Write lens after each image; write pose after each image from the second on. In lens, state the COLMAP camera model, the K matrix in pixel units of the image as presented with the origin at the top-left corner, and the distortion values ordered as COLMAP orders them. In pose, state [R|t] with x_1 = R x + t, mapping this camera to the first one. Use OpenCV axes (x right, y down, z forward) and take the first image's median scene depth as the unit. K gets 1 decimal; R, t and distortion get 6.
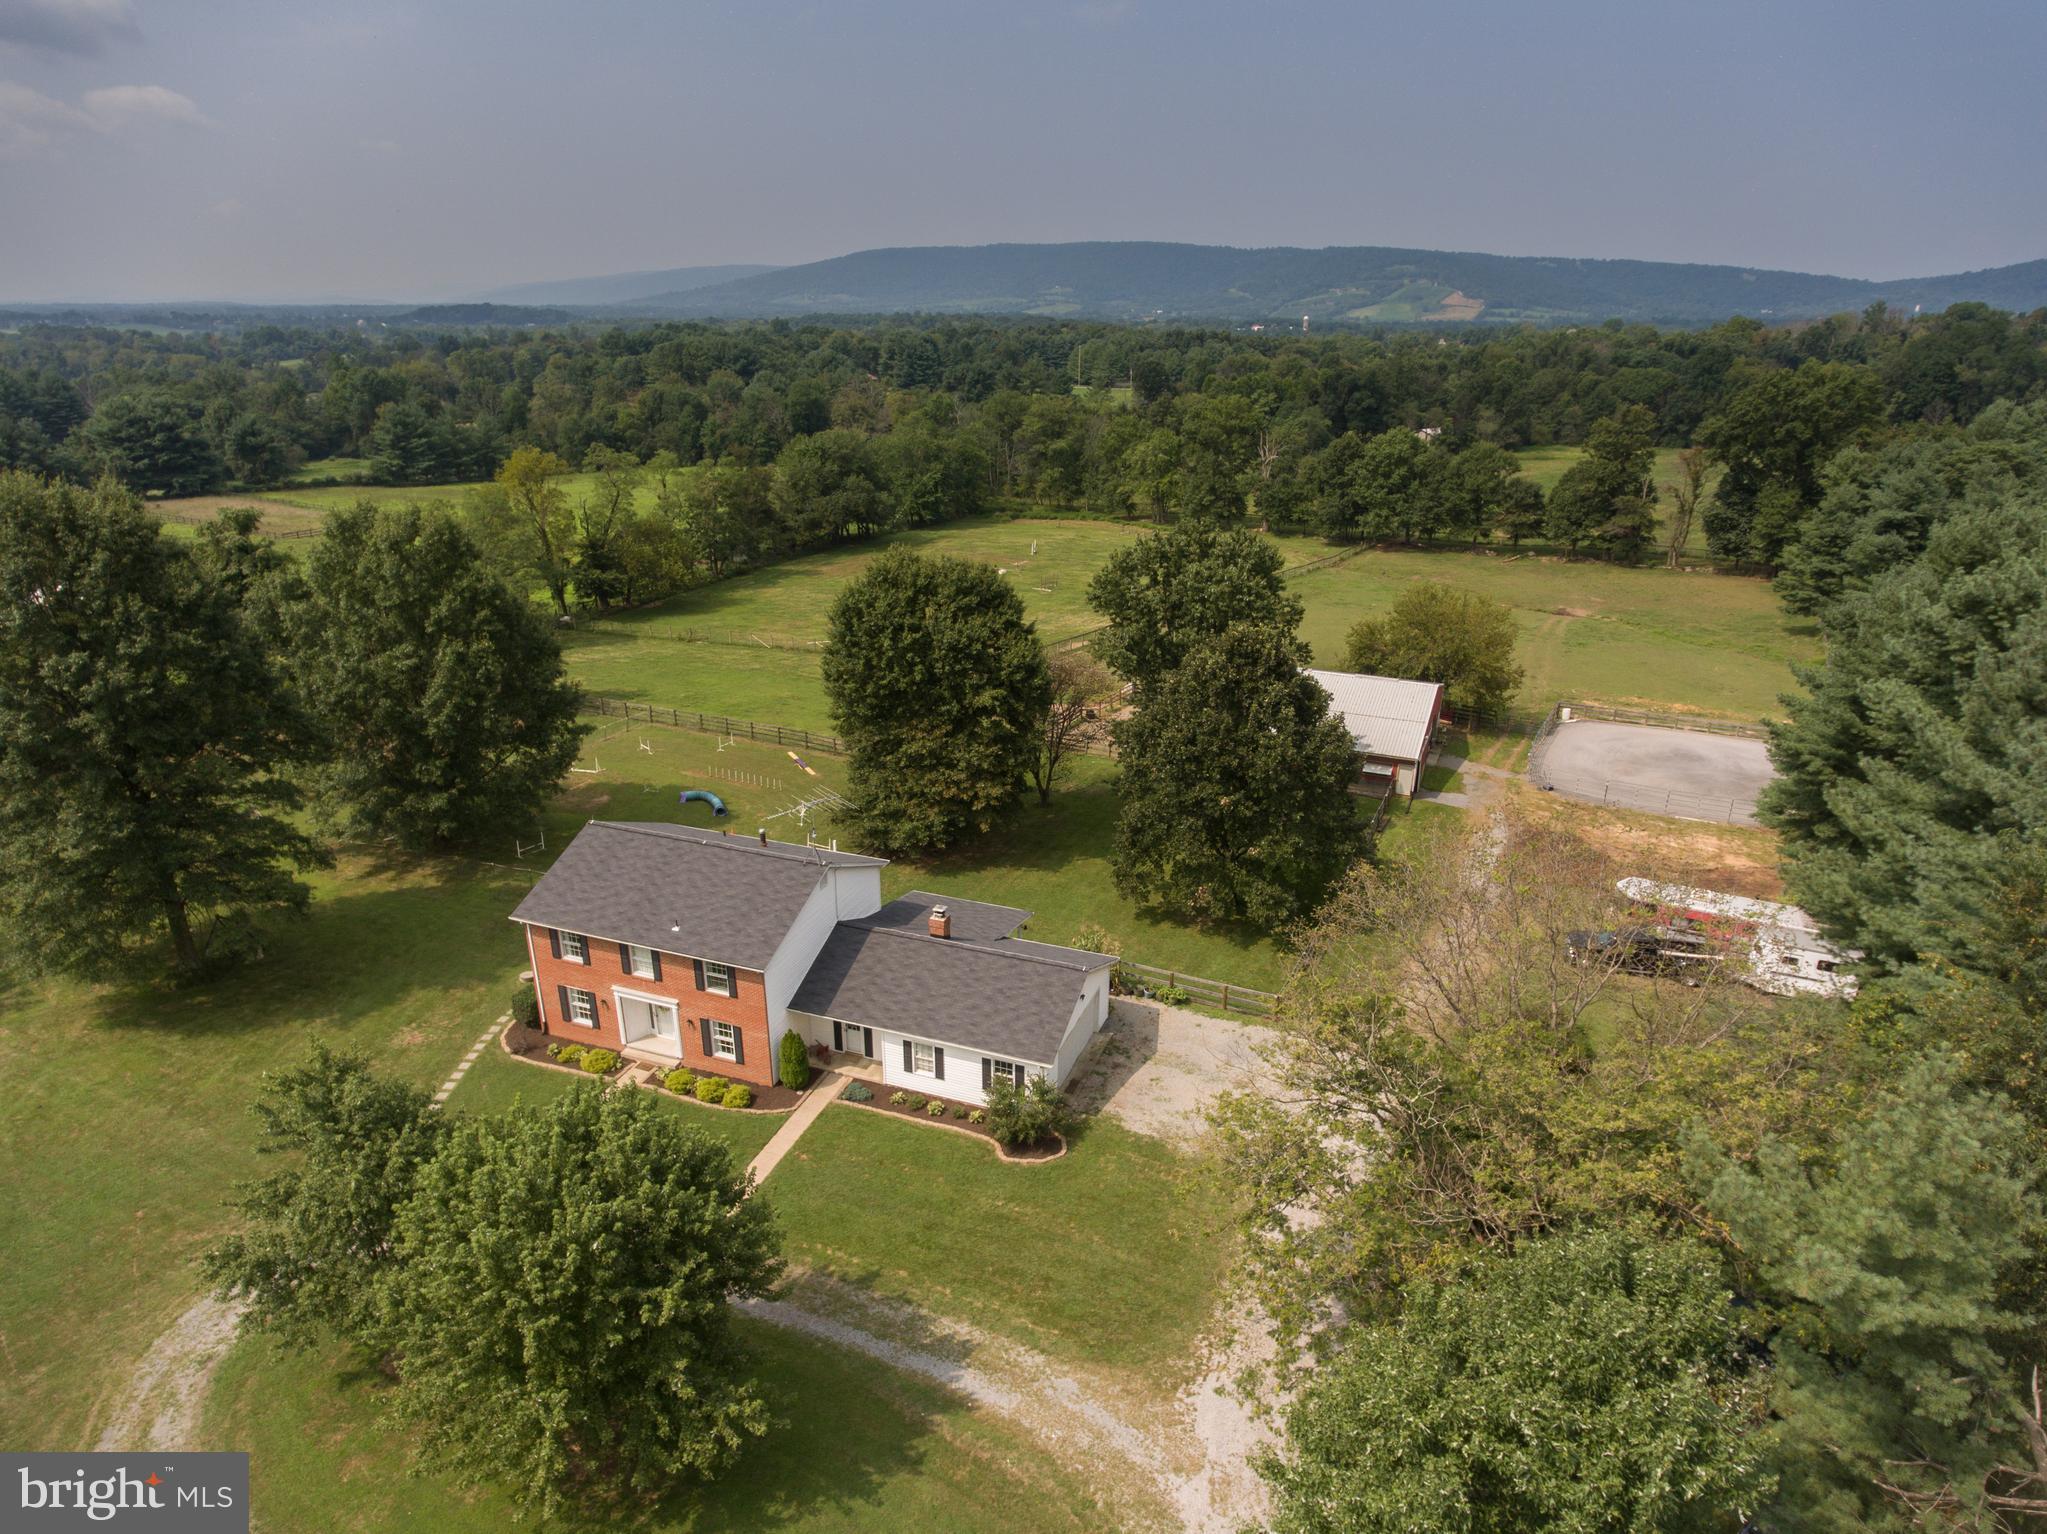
lens RADIAL K [[1220.1, 0, 1045.3], [0, 1220.1, 768.3], [0, 0, 1]] dist [-0.004772, 0.003809]
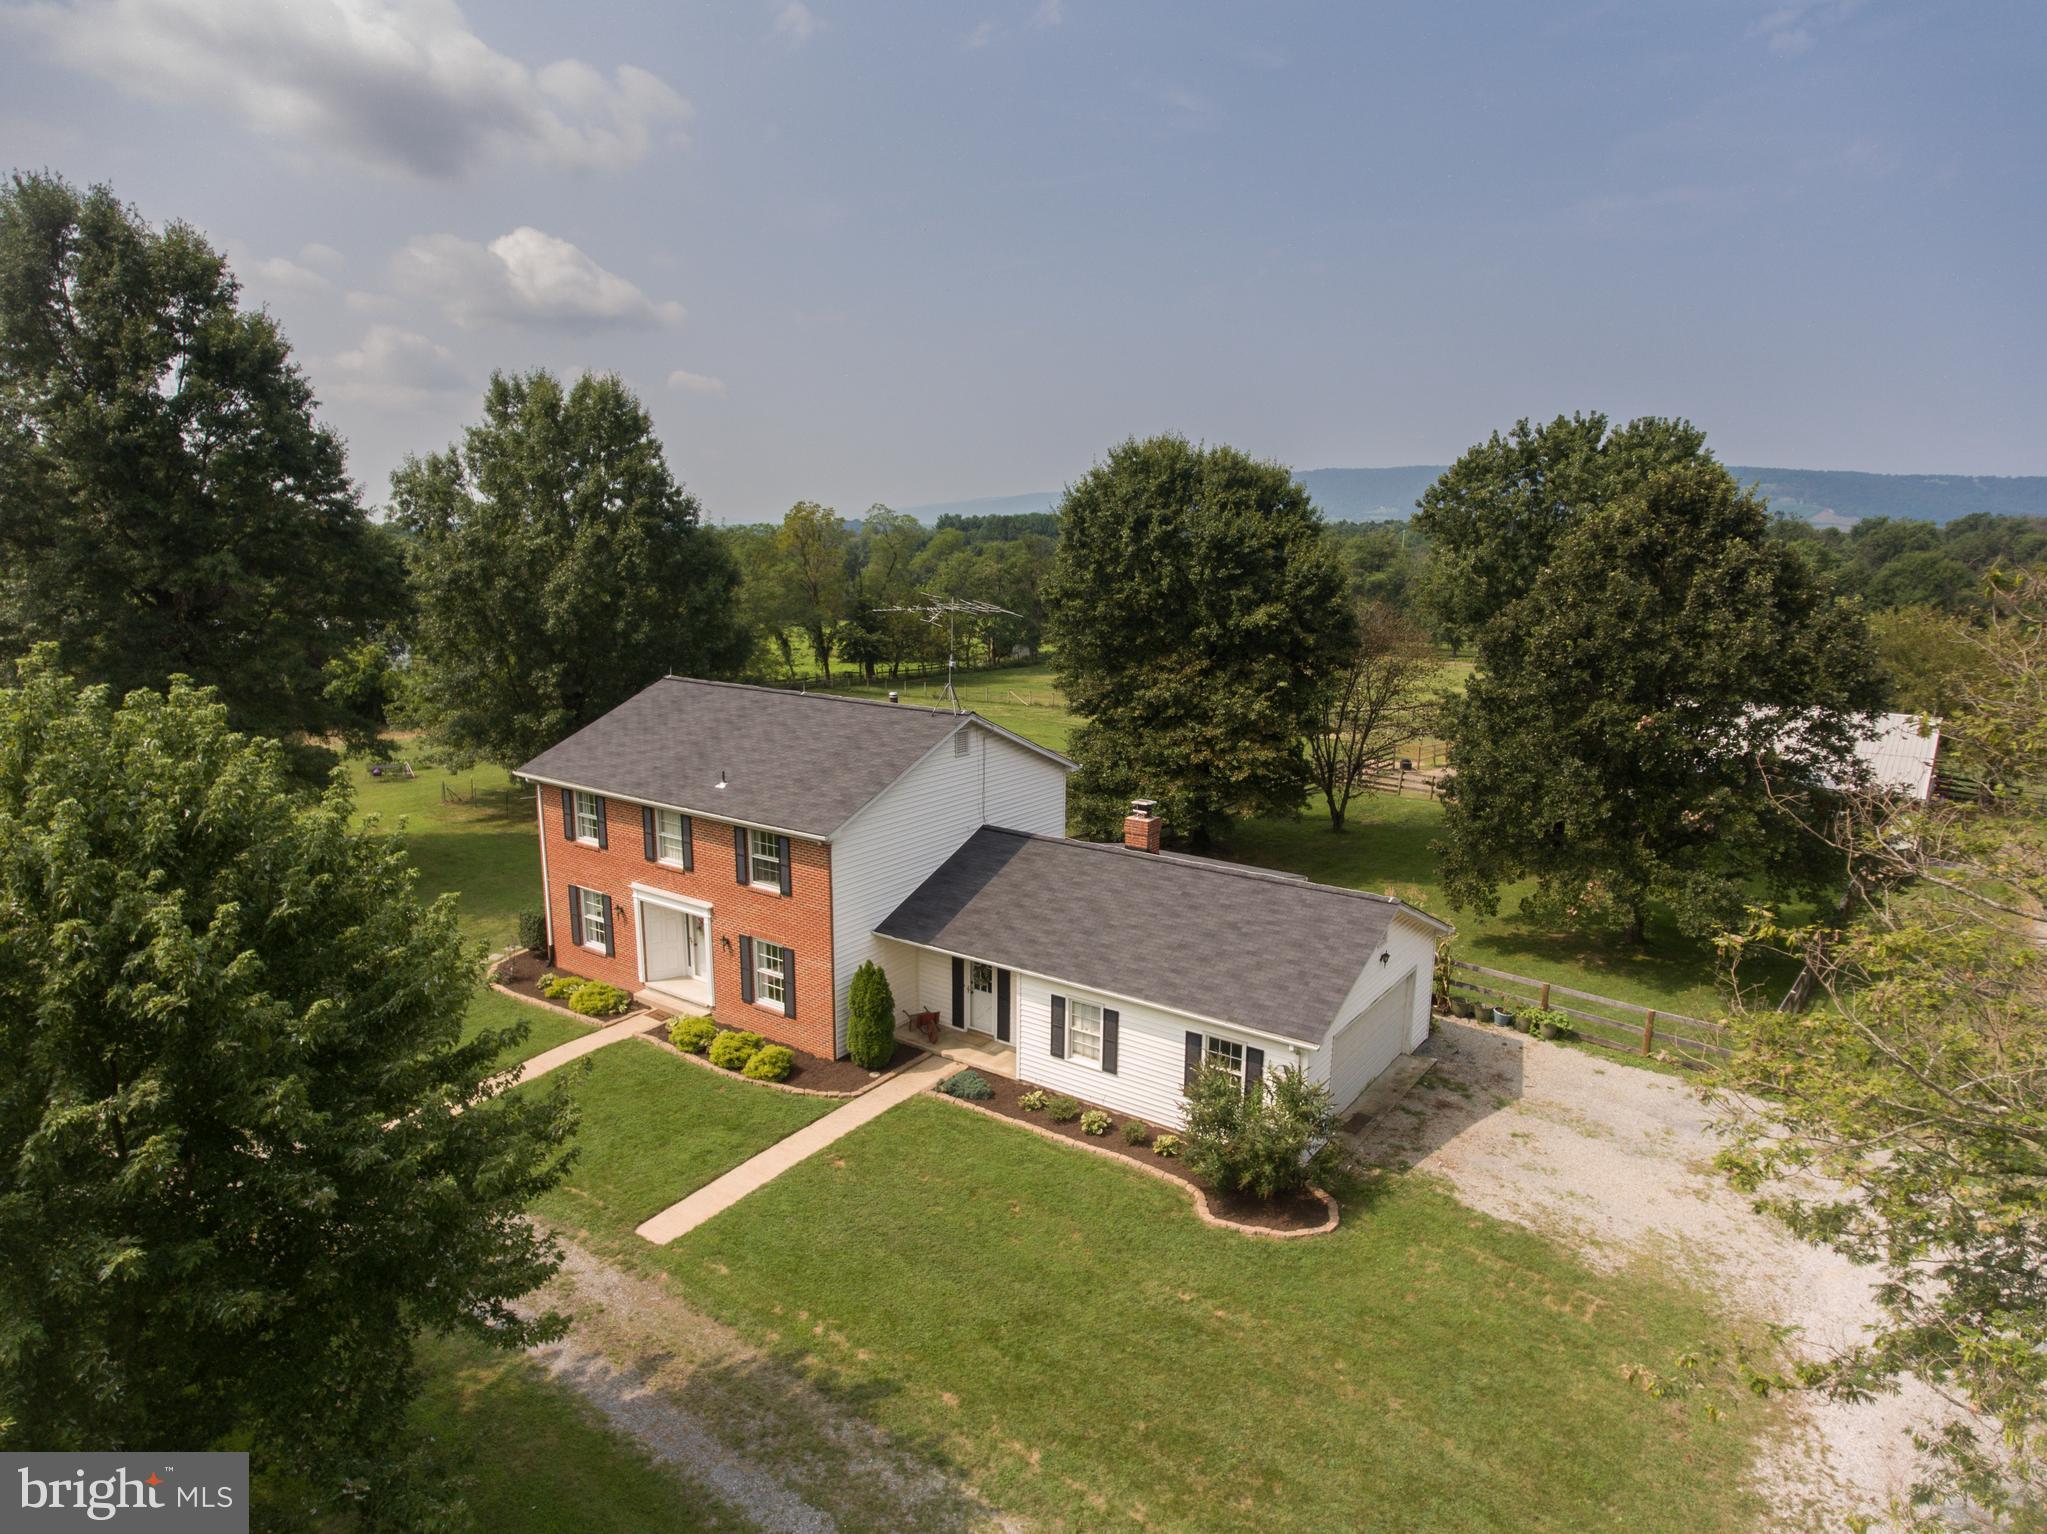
lens RADIAL K [[1220.1, 0, 1045.3], [0, 1220.1, 768.3], [0, 0, 1]] dist [-0.004772, 0.003809]
pose [[0.967720, 0.054431, -0.246079, 0.009593], [-0.094316, 0.983665, -0.153321, 0.147279], [0.233714, 0.171581, 0.957046, 0.315454]]
